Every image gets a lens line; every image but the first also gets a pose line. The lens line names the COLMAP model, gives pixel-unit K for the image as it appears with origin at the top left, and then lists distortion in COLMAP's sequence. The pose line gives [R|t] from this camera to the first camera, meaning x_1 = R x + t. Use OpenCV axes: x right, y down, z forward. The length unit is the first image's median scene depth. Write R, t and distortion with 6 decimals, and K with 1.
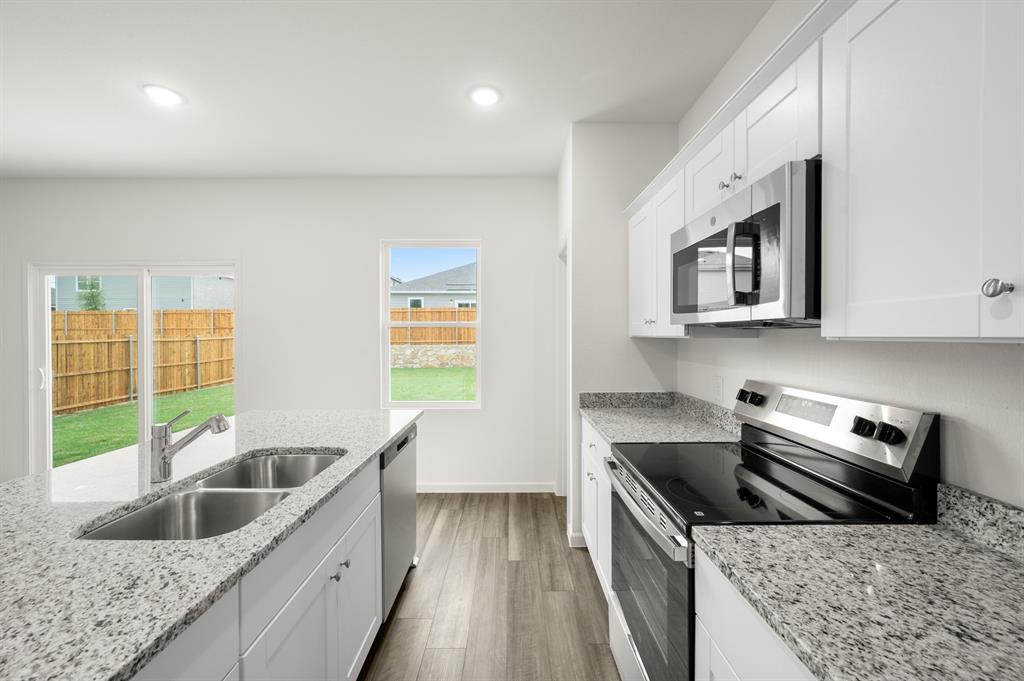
lens RADIAL K [[400.4, 0, 517.5], [0, 400.4, 336.6], [0, 0, 1]] dist [-0.000552, -0.000245]
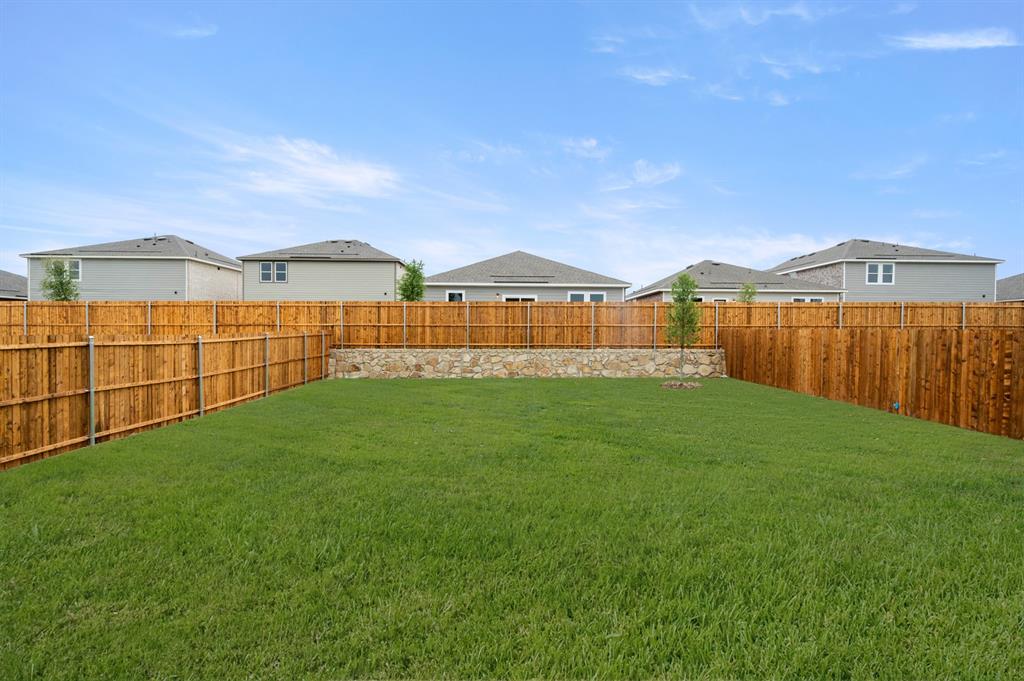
lens RADIAL K [[402.1, 0, 512.4], [0, 402.1, 338.5], [0, 0, 1]] dist [0.001060, 0.000131]
pose [[0.999960, 0.008823, 0.001336, -0.276930], [-0.008831, 0.999942, 0.006127, -0.007388], [-0.001282, -0.006138, 0.999980, 0.325762]]
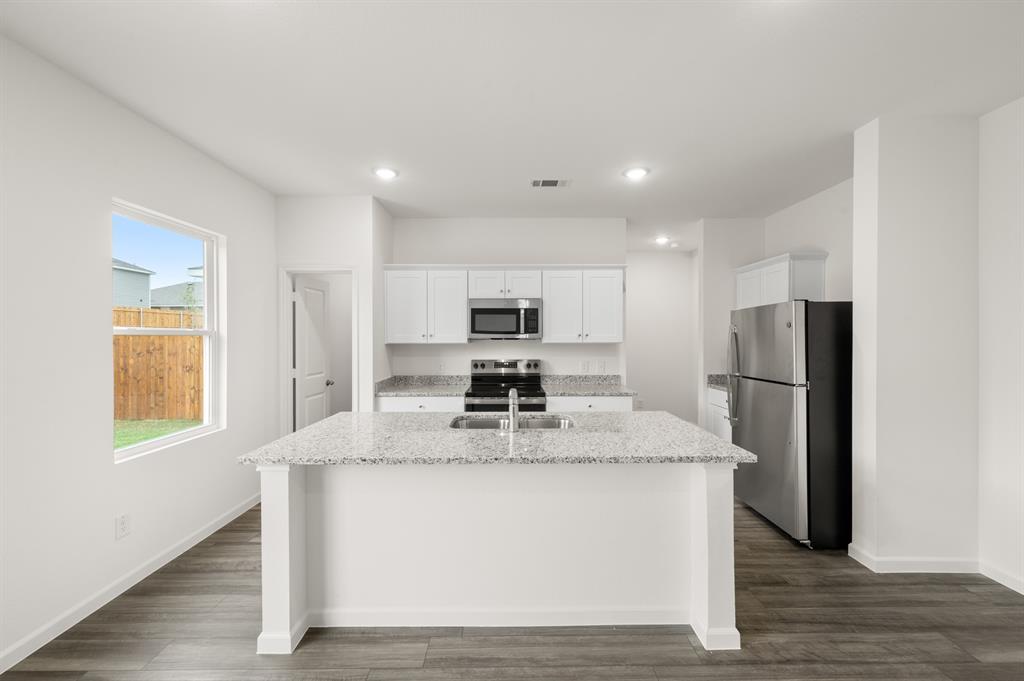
lens RADIAL K [[402.1, 0, 512.4], [0, 402.1, 338.5], [0, 0, 1]] dist [0.001060, 0.000131]
pose [[0.012951, -0.006170, 0.999897, -0.258951], [0.006313, 0.999962, 0.006089, -0.005197], [-0.999896, 0.006234, 0.012989, 0.095673]]
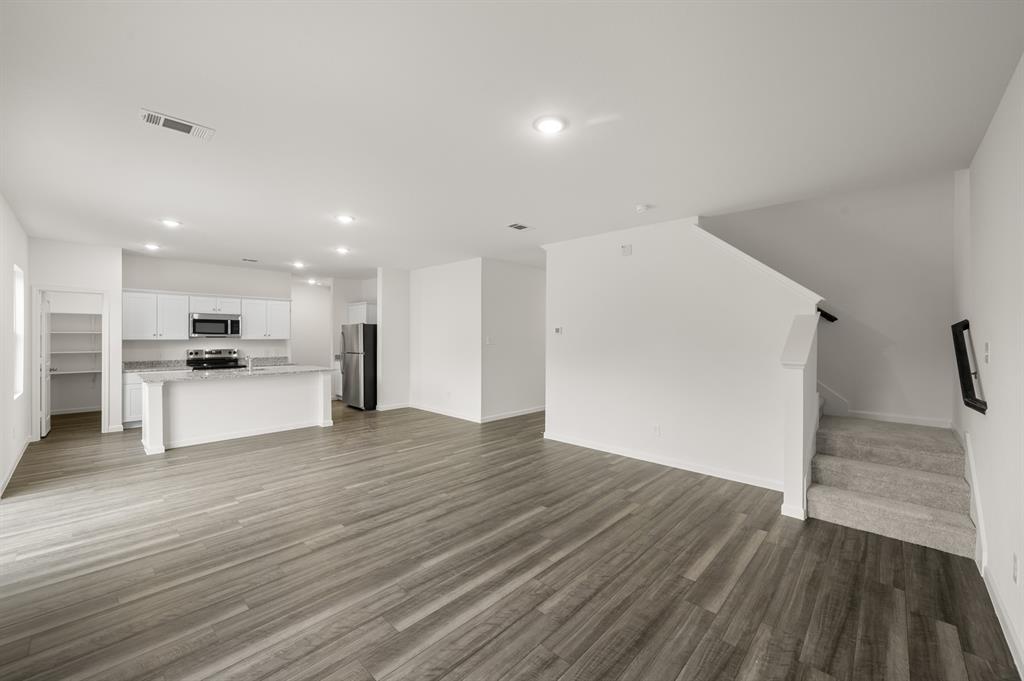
lens RADIAL K [[402.1, 0, 512.4], [0, 402.1, 338.5], [0, 0, 1]] dist [0.001060, 0.000131]
pose [[-0.715697, -0.005952, 0.698386, -0.618260], [0.000292, 0.999961, 0.008821, -0.005738], [-0.698411, 0.006517, -0.715667, 0.216639]]
